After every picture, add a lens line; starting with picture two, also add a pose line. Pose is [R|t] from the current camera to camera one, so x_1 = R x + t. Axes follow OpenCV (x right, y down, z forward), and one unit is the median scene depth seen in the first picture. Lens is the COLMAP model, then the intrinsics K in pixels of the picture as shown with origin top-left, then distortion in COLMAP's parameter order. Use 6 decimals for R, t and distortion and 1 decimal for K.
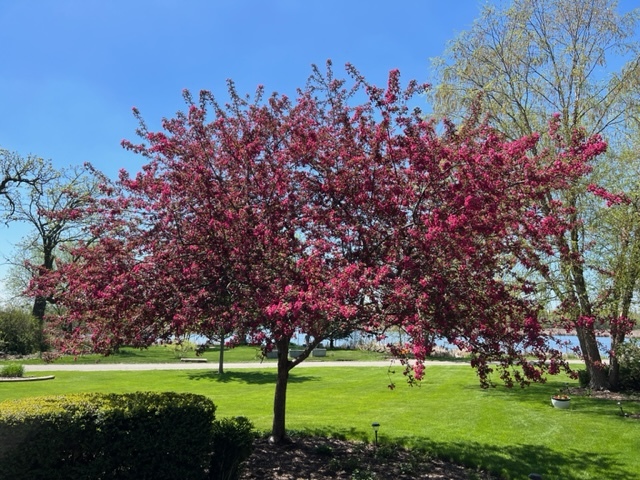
lens RADIAL K [[474.6, 0, 319.3], [0, 474.6, 238.2], [0, 0, 1]] dist [-0.005177, -0.002367]
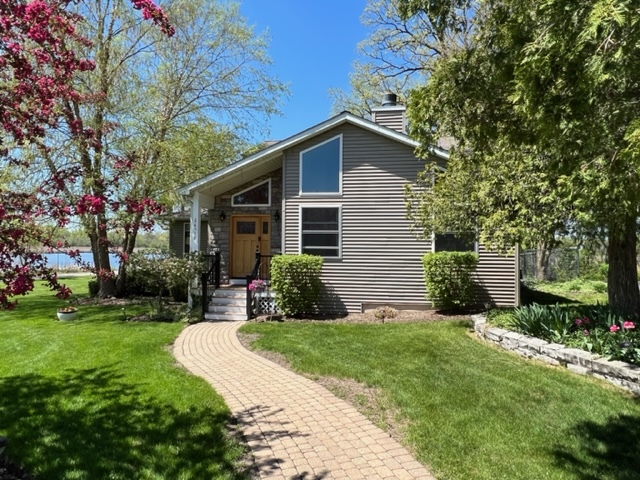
lens RADIAL K [[403.3, 0, 319.9], [0, 403.3, 240.7], [0, 0, 1]] dist [-0.007015, -0.001782]
pose [[0.538321, 0.003738, 0.842732, 0.111121], [-0.147760, 0.984918, 0.090018, 0.051544], [-0.829685, -0.172980, 0.530754, 0.182809]]
